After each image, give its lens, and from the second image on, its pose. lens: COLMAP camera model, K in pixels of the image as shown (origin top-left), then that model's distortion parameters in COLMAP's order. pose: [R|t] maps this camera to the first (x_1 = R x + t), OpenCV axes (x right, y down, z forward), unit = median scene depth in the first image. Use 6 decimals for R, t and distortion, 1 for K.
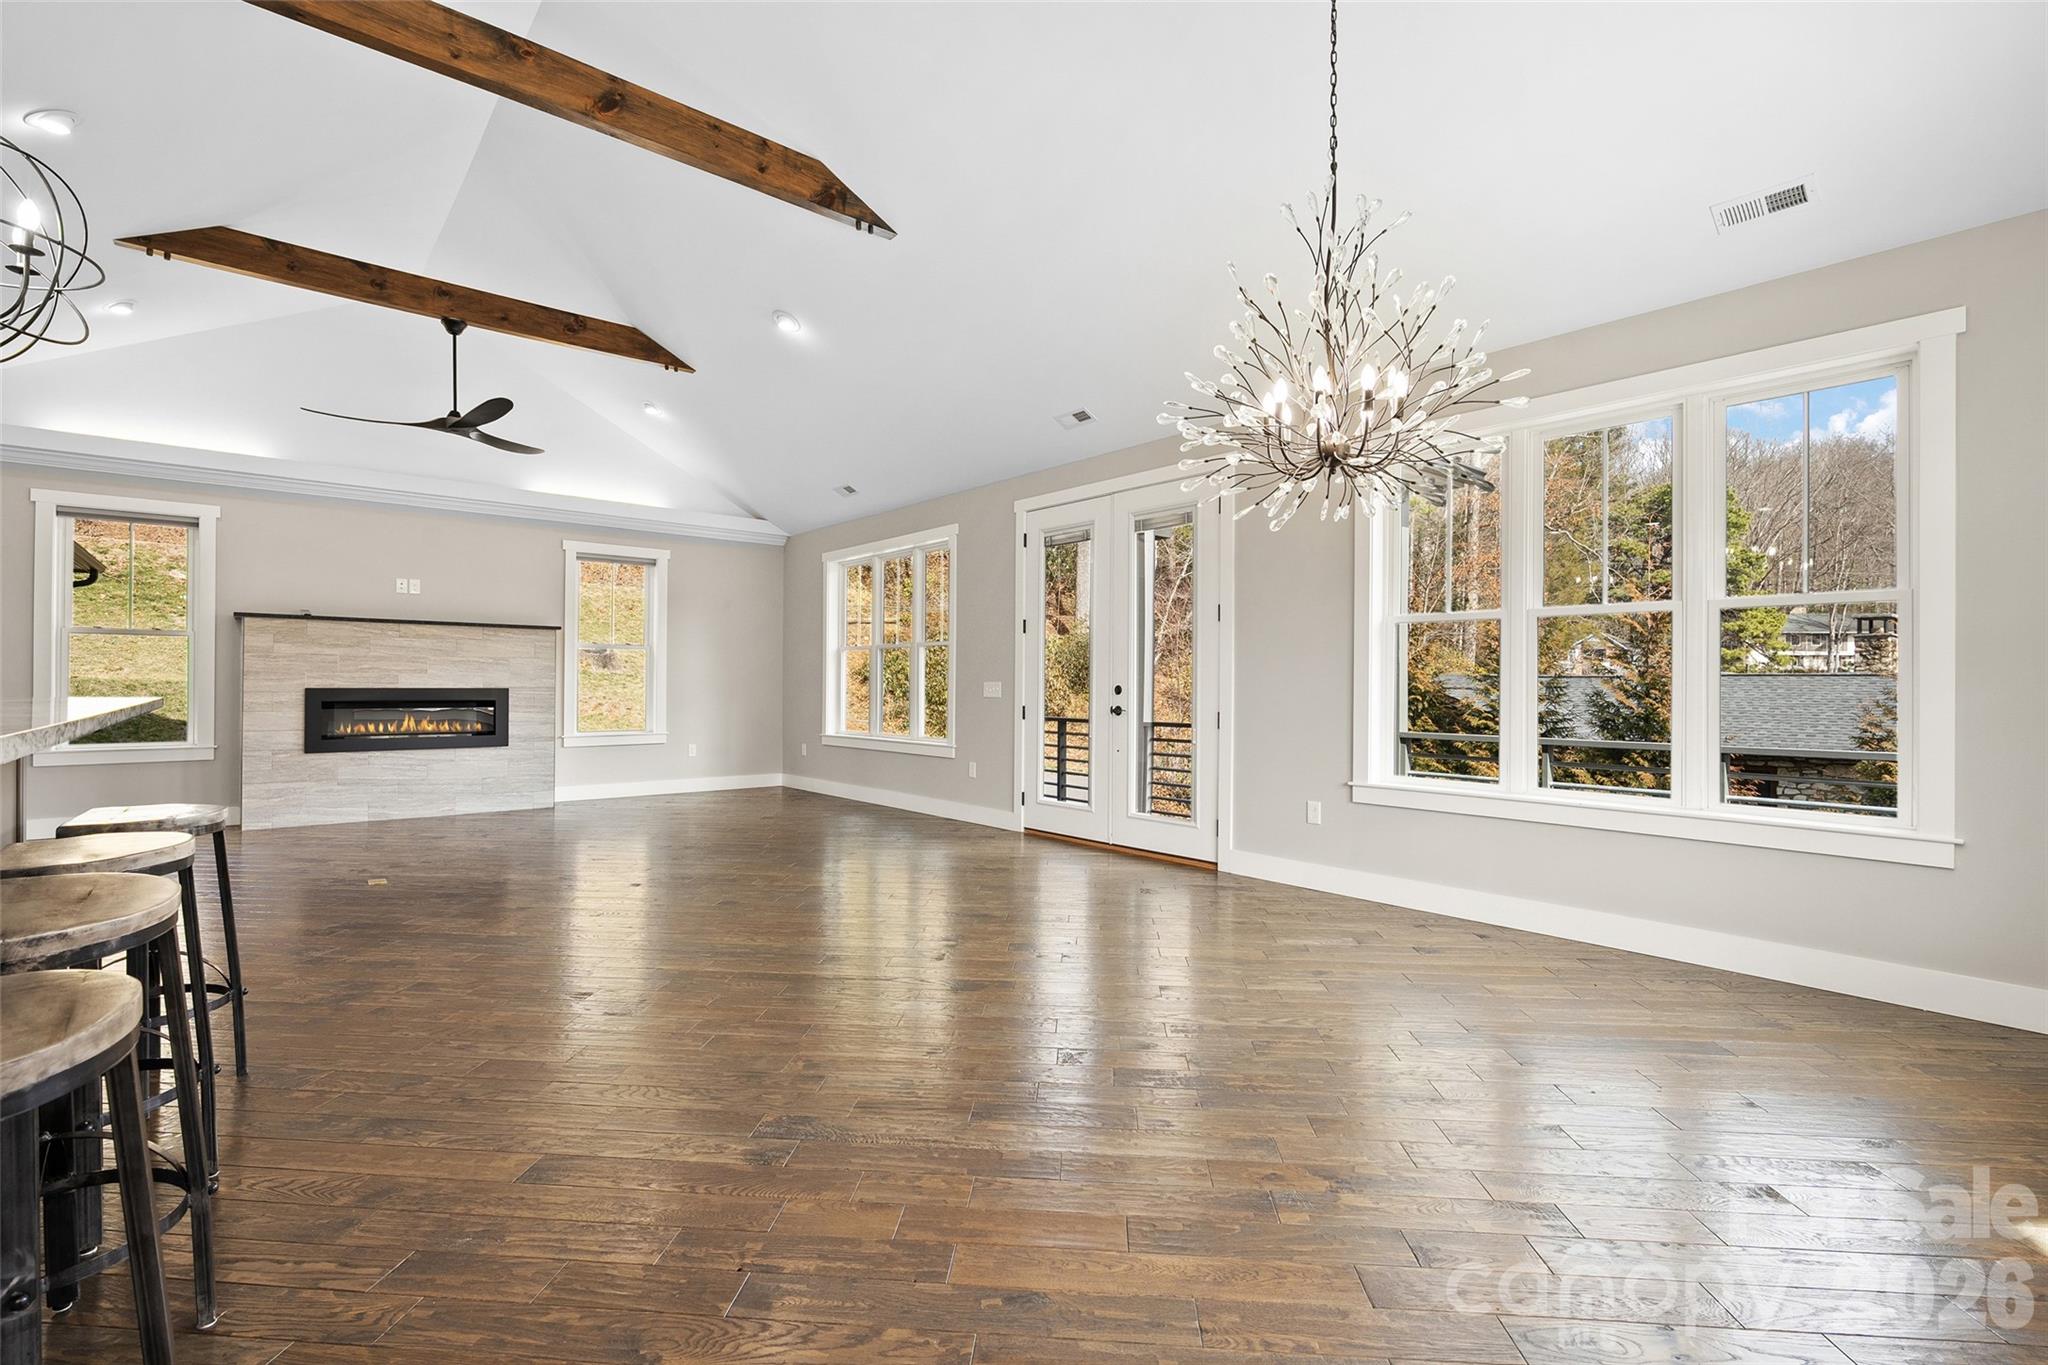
lens RADIAL K [[933.0, 0, 1030.6], [0, 933.0, 663.0], [0, 0, 1]] dist [-0.001094, 0.000661]
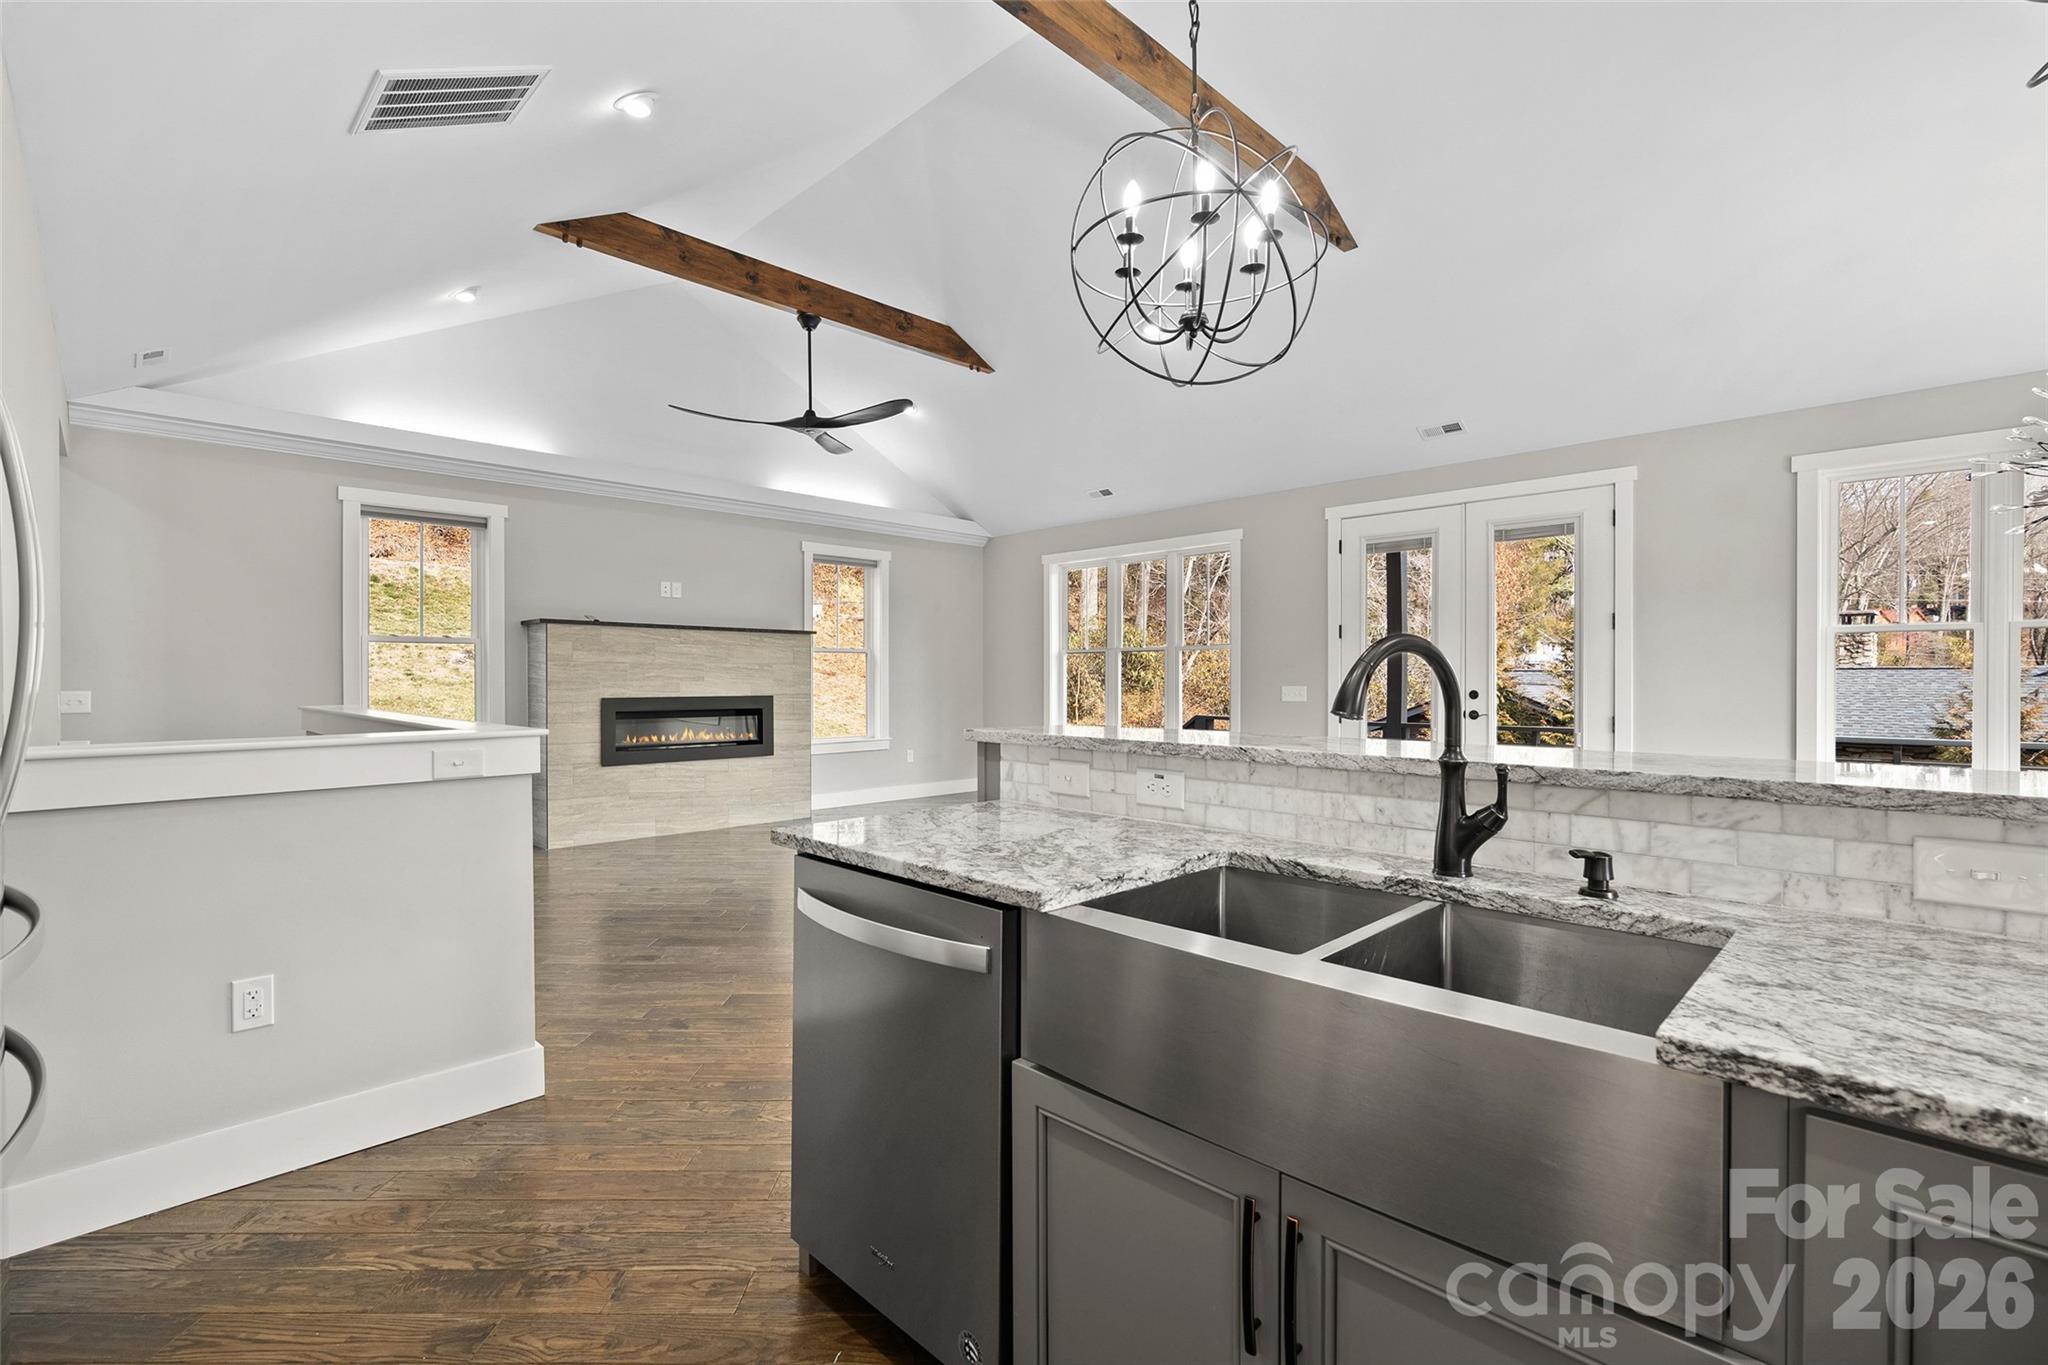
lens RADIAL K [[933.0, 0, 1030.6], [0, 933.0, 663.0], [0, 0, 1]] dist [-0.001094, 0.000661]
pose [[0.996481, -0.005161, 0.083659, -0.418901], [0.004629, 0.999968, 0.006552, -0.012879], [-0.083690, -0.006142, 0.996473, 0.016871]]
